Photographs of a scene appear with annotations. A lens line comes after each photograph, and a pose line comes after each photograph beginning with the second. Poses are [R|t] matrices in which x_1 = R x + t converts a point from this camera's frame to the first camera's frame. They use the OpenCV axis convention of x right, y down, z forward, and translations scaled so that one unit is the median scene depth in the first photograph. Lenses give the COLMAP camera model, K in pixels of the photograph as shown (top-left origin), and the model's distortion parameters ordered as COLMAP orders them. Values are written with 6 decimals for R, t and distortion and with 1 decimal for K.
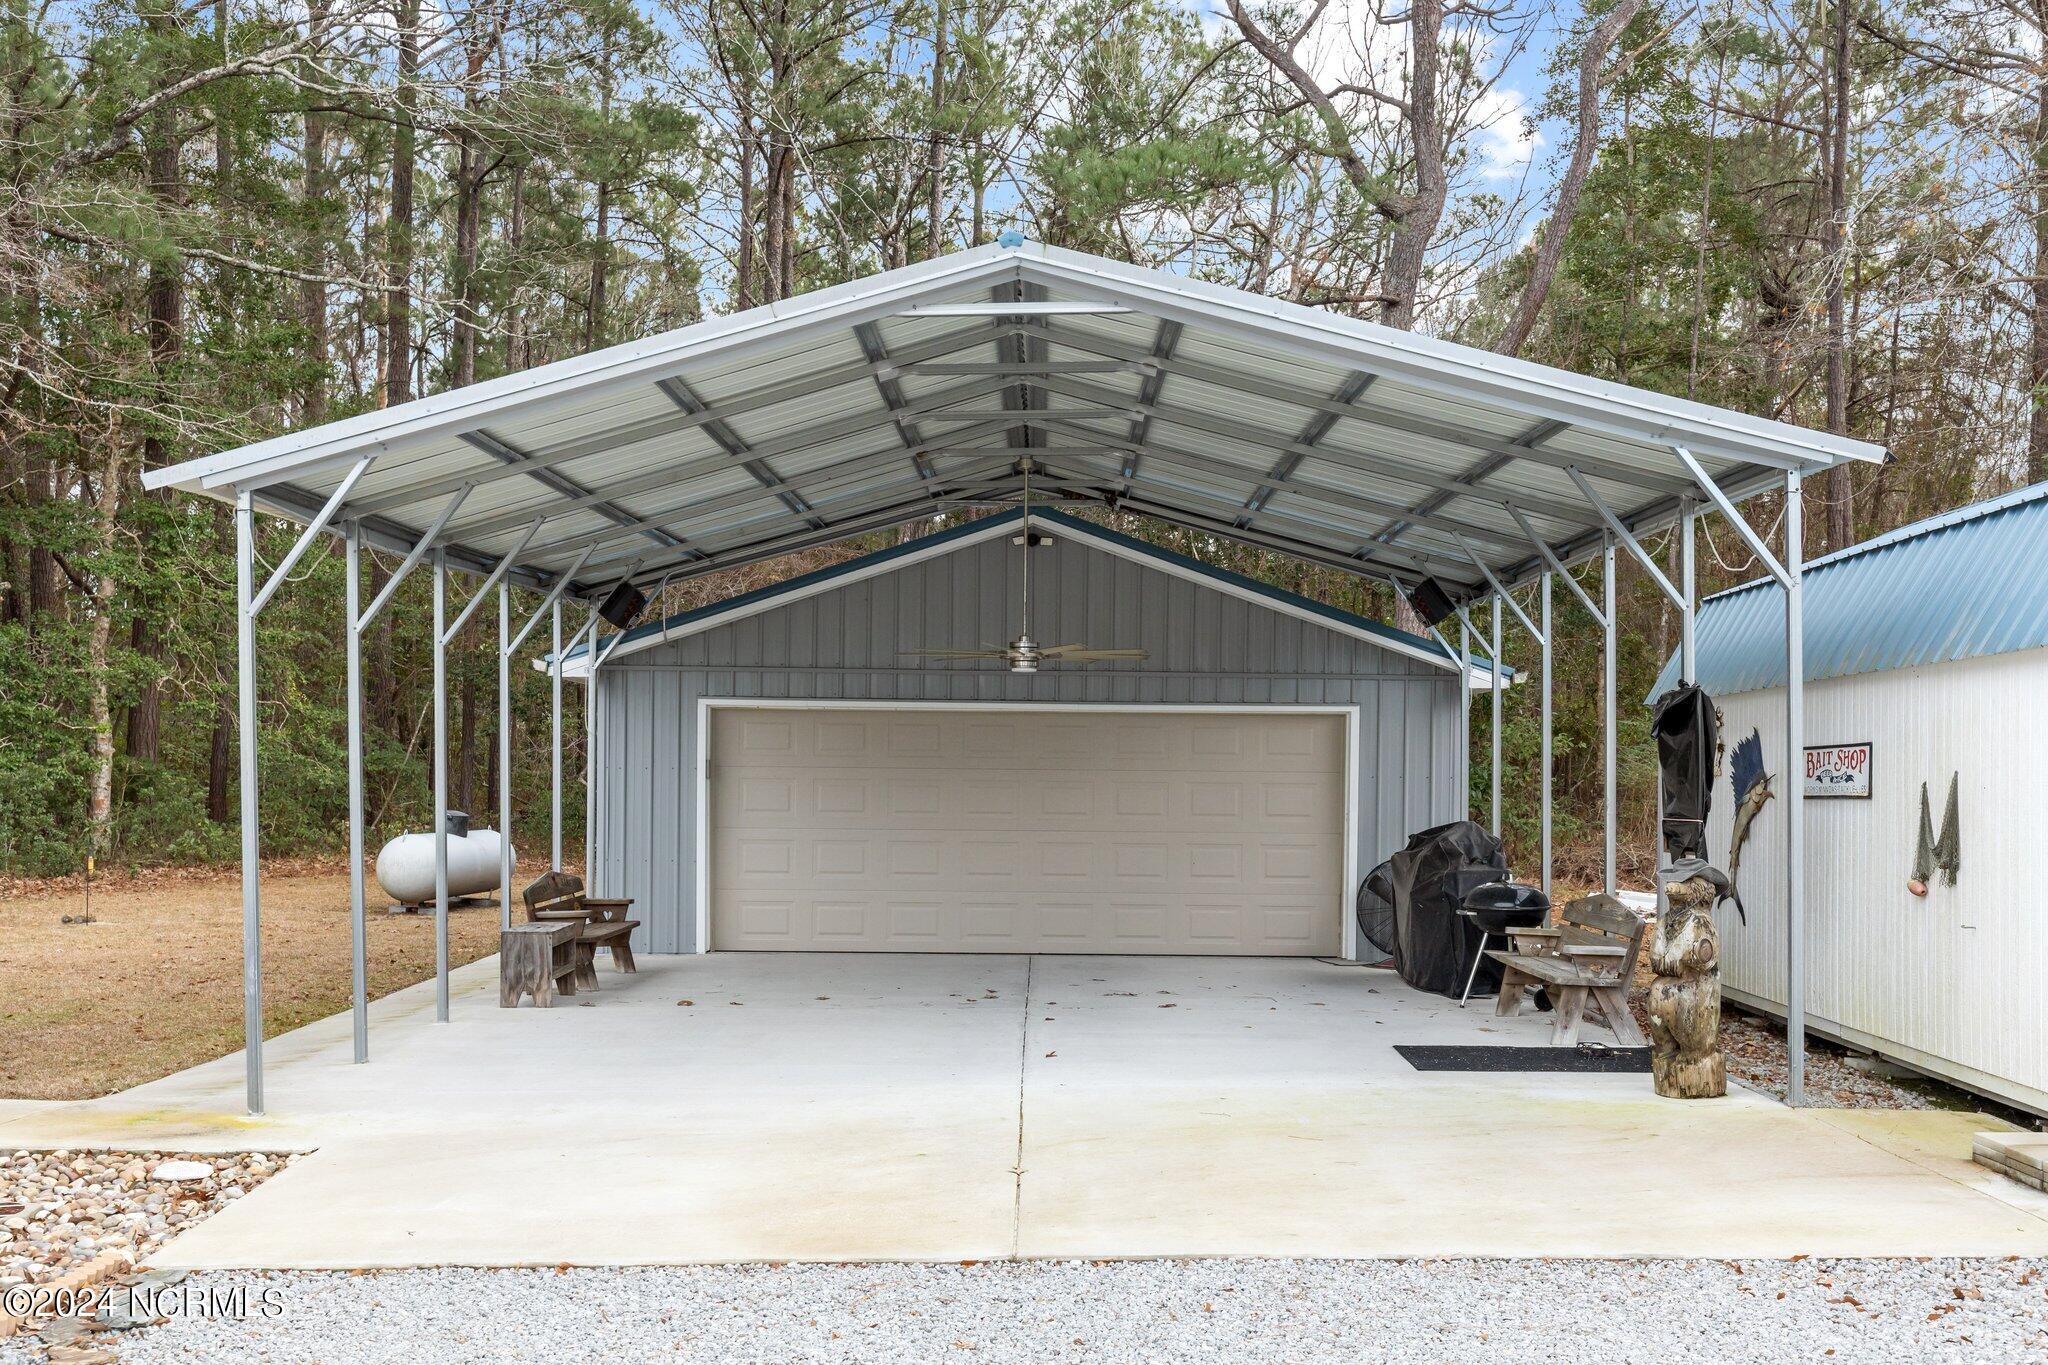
lens RADIAL K [[1999.2, 0, 1026.7], [0, 1999.2, 795.5], [0, 0, 1]] dist [0.003339, -0.004252]
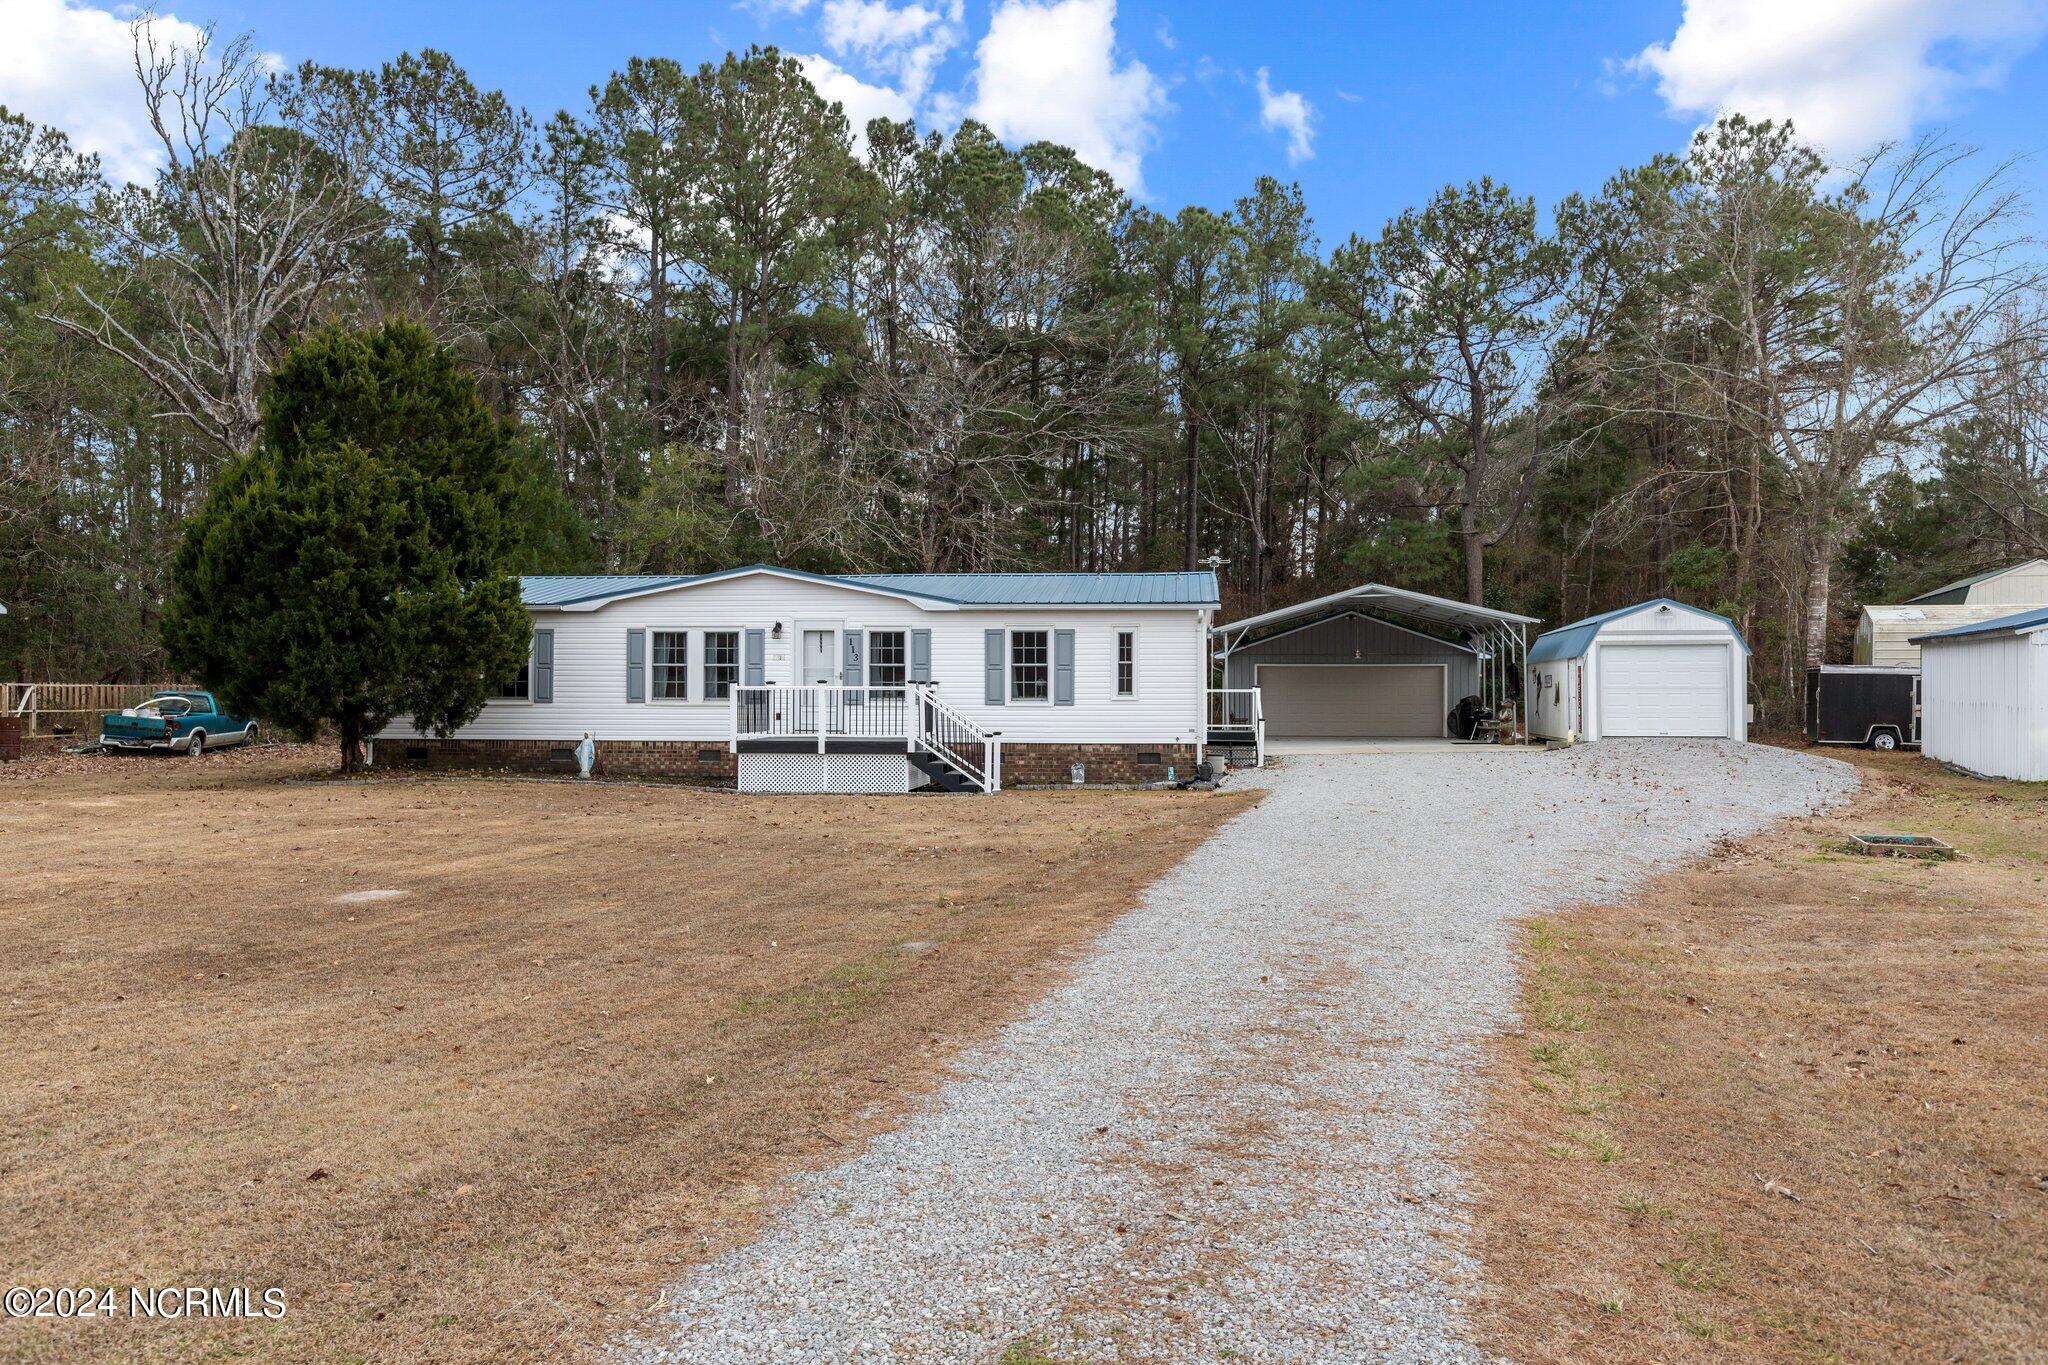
lens RADIAL K [[1535.7, 0, 1024.0], [0, 1535.7, 682.5], [0, 0, 1]] dist [0.008833, -0.003291]
pose [[0.991753, -0.009565, -0.127804, -0.253097], [0.007533, 0.999838, -0.016372, 0.029717], [0.127939, 0.015274, 0.991664, -1.986899]]
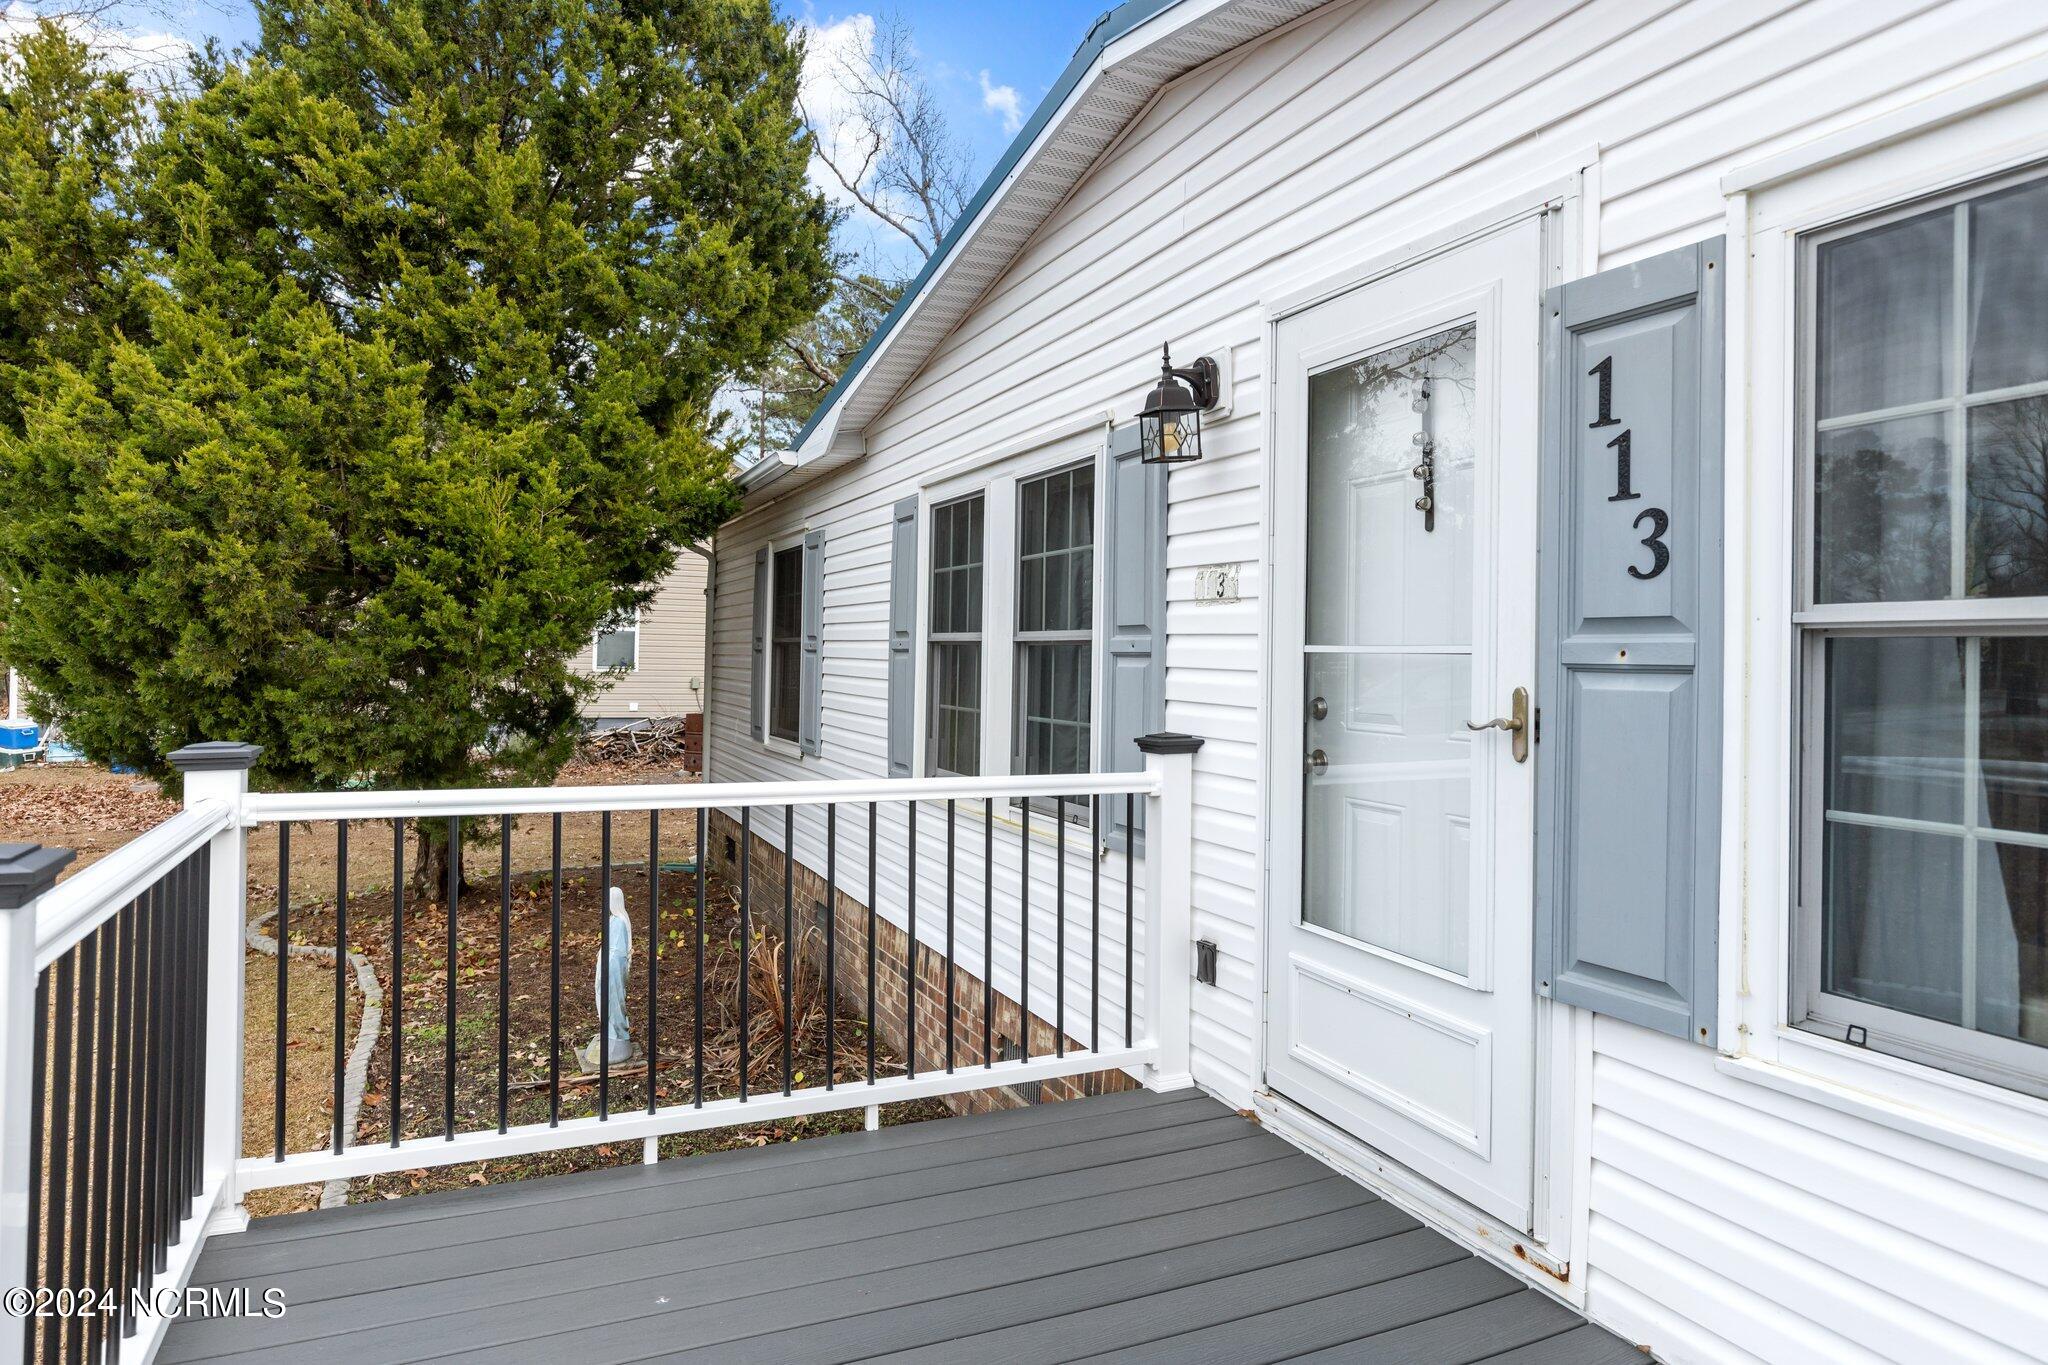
lens RADIAL K [[1227.8, 0, 1028.1], [0, 1227.8, 657.2], [0, 0, 1]] dist [0.006670, 0.000165]
pose [[0.392288, -0.006037, -0.919823, -0.595297], [-0.018513, 0.999724, -0.014457, -0.016928], [0.919656, 0.022700, 0.392068, -0.255684]]
